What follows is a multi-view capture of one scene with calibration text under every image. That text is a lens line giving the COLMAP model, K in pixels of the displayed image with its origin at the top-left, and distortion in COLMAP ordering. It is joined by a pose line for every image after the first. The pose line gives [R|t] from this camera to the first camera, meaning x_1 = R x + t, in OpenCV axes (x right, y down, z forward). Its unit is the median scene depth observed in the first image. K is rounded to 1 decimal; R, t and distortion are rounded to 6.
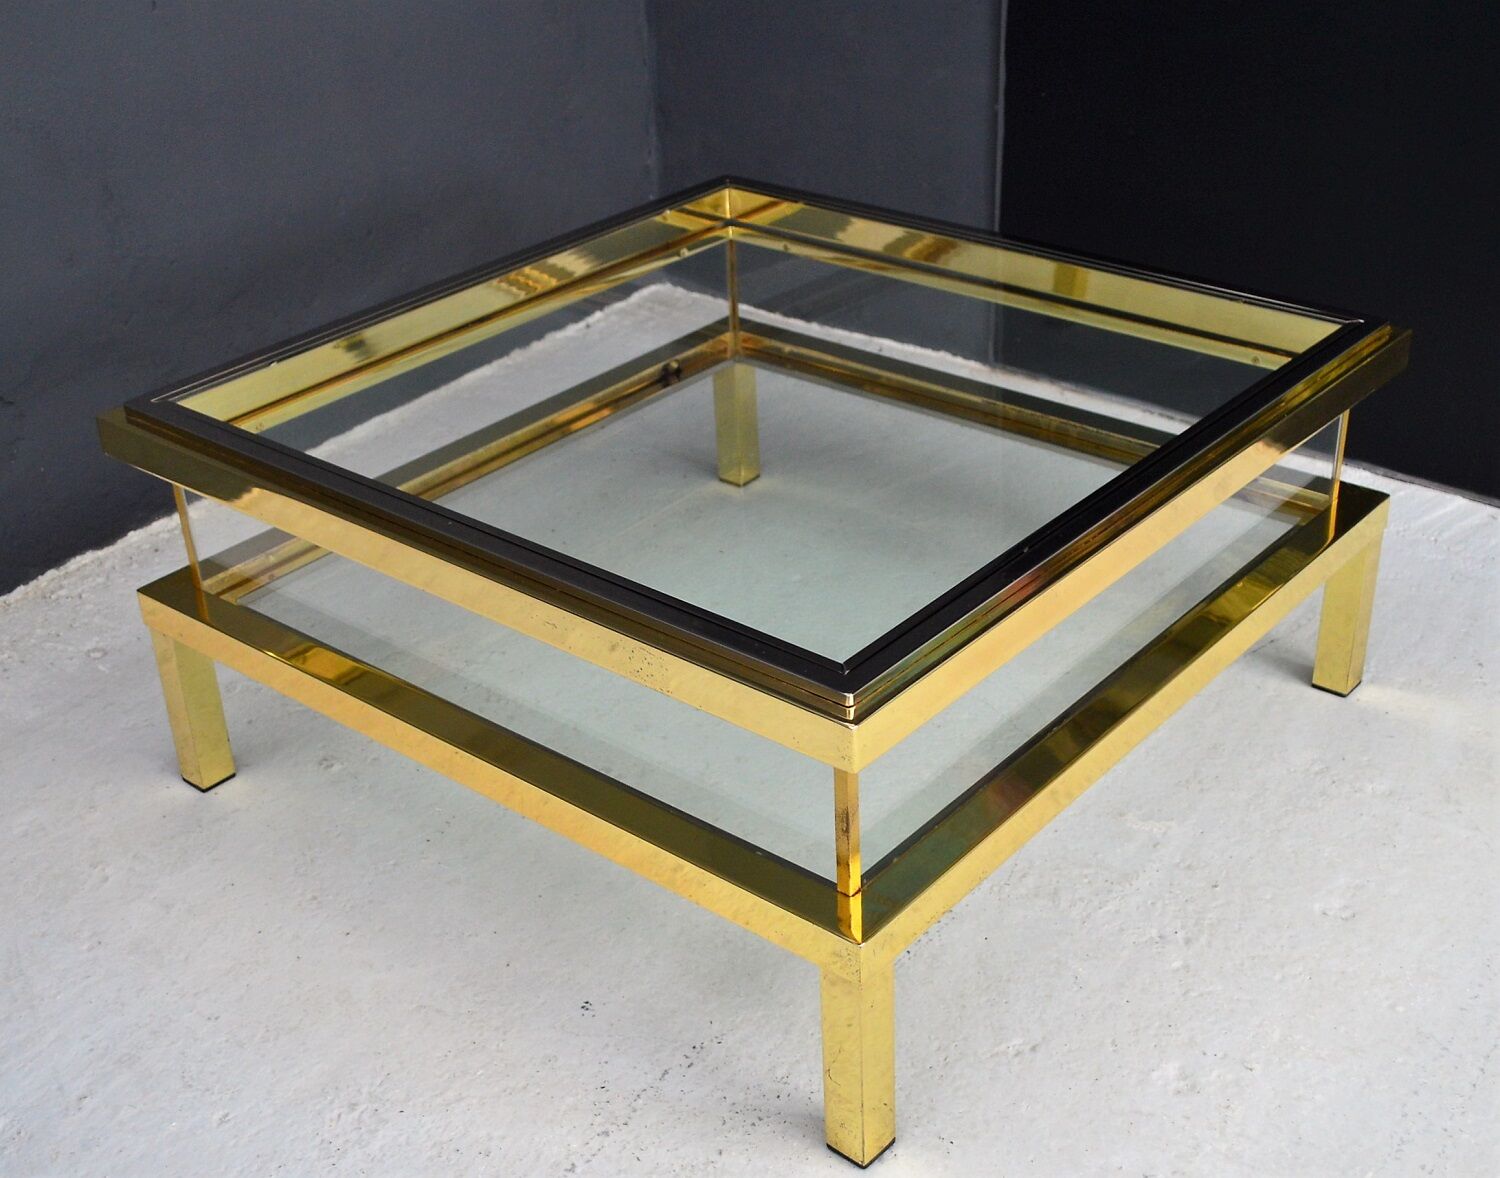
lens RADIAL K [[1977.5, 0, 750.0], [0, 1977.5, 589.0], [0, 0, 1]] dist [-0.007918, 0.017189]
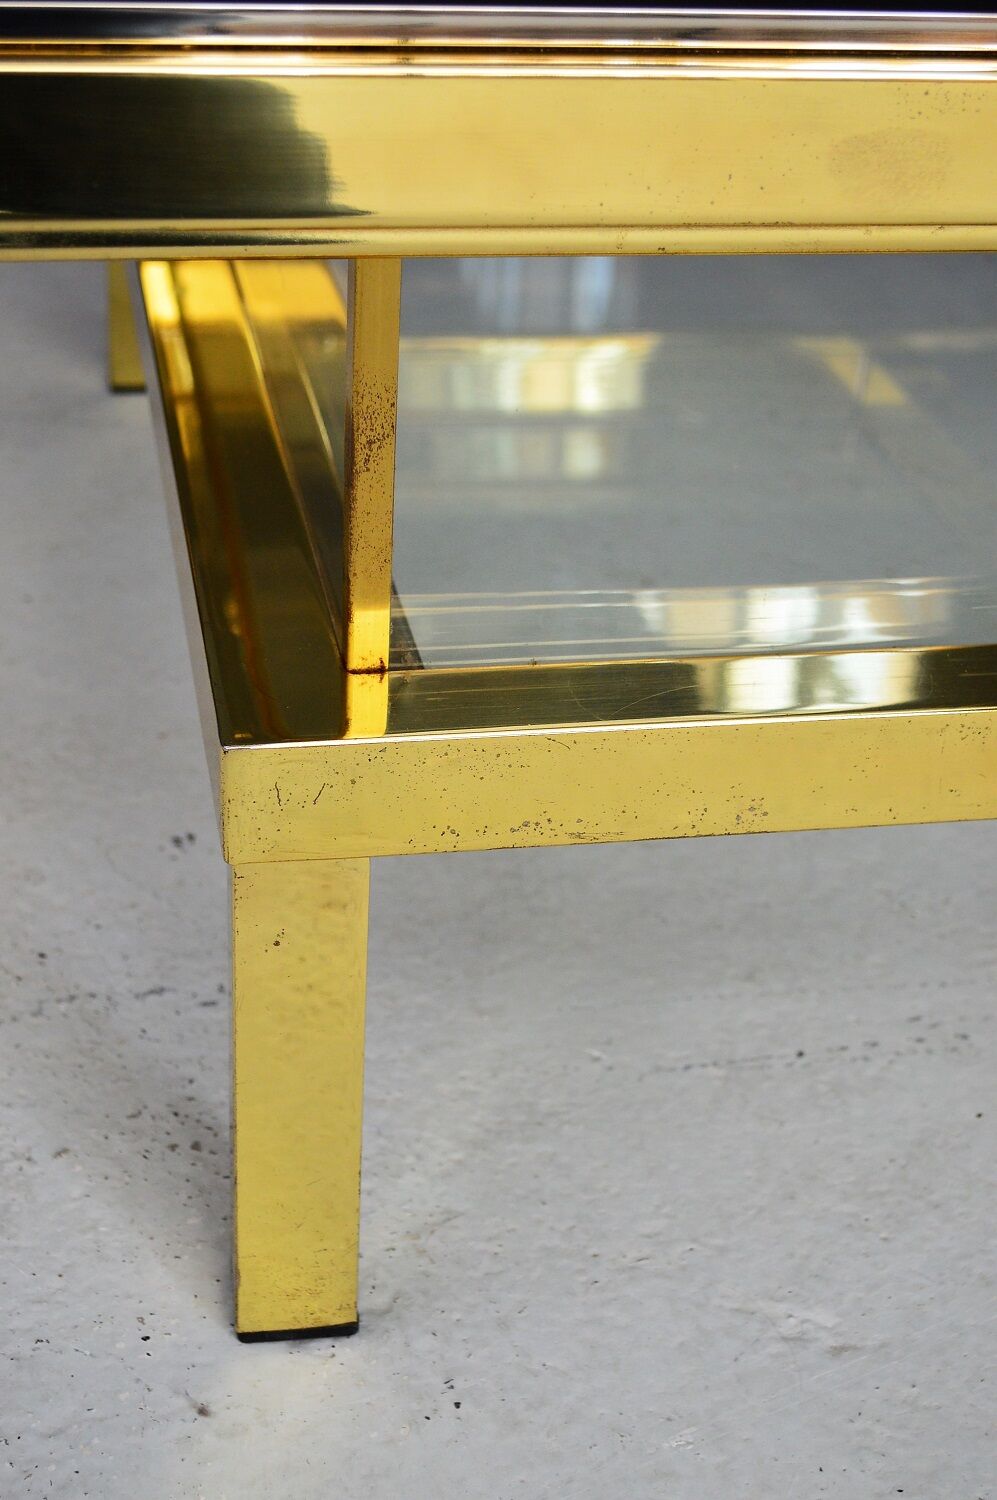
lens RADIAL K [[2246.2, 0, 466.1], [0, 2246.2, 751.1], [0, 0, 1]] dist [-0.001284, -0.013621]
pose [[0.770369, 0.389087, -0.505116, 0.260489], [-0.382169, 0.915915, 0.122663, 0.090921], [0.510370, 0.098544, 0.854290, 0.541977]]
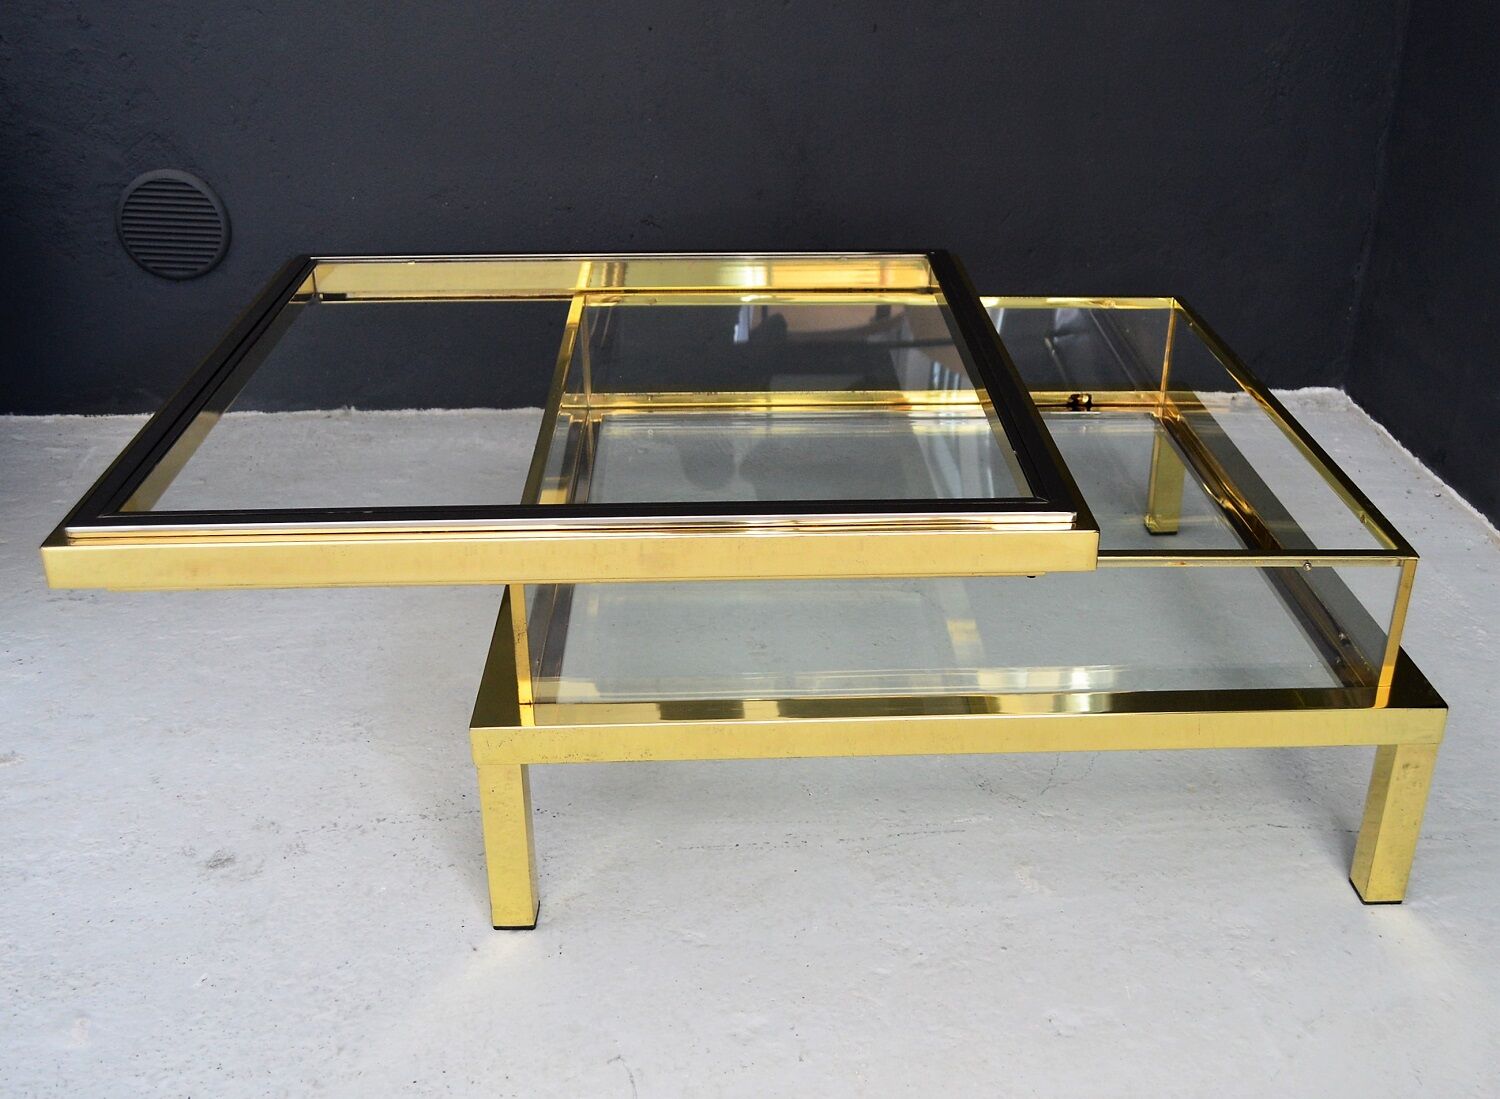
lens RADIAL K [[1589.2, 0, 775.5], [0, 1589.2, 579.6], [0, 0, 1]] dist [-0.004713, -0.008846]
pose [[0.675814, 0.371414, -0.636653, 0.655018], [-0.387176, 0.913878, 0.122151, -0.085032], [0.627192, 0.163945, 0.761414, 0.288159]]
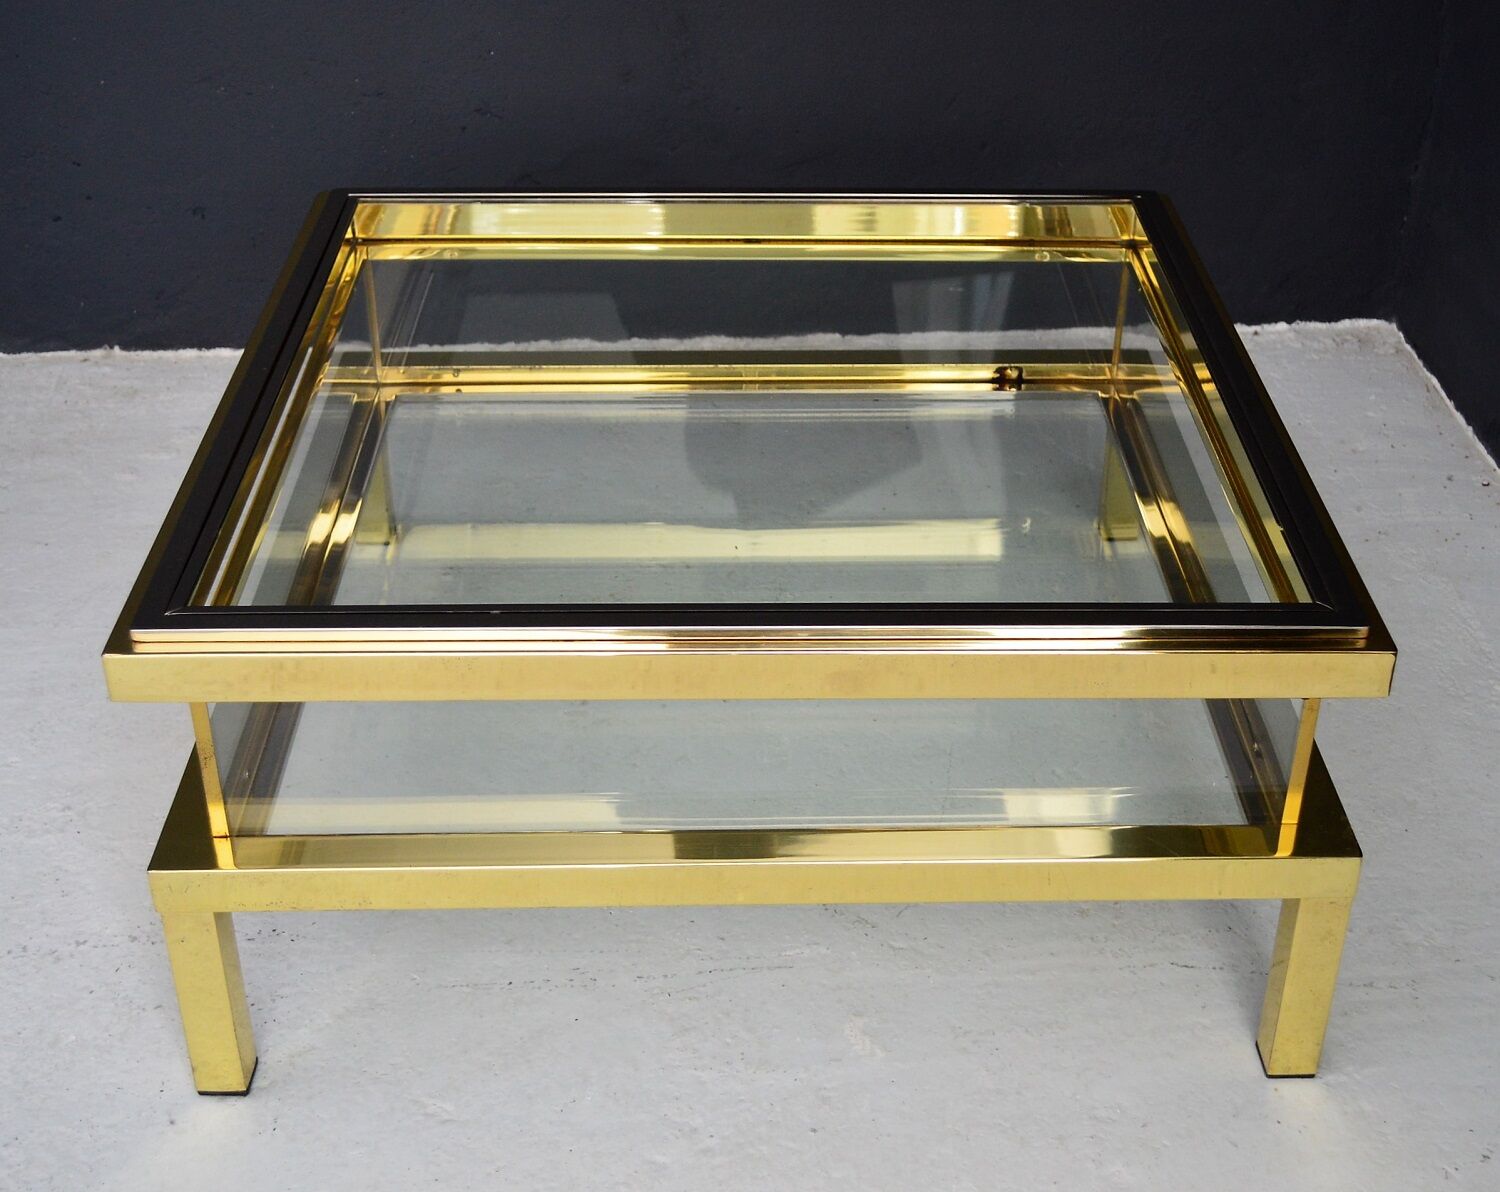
lens RADIAL K [[2034.7, 0, 750.1], [0, 2034.7, 650.2], [0, 0, 1]] dist [-0.002536, -0.038680]
pose [[0.655042, 0.446139, -0.609820, 0.703174], [-0.389729, 0.890924, 0.233163, -0.238926], [0.647326, 0.084933, 0.757466, 0.335001]]
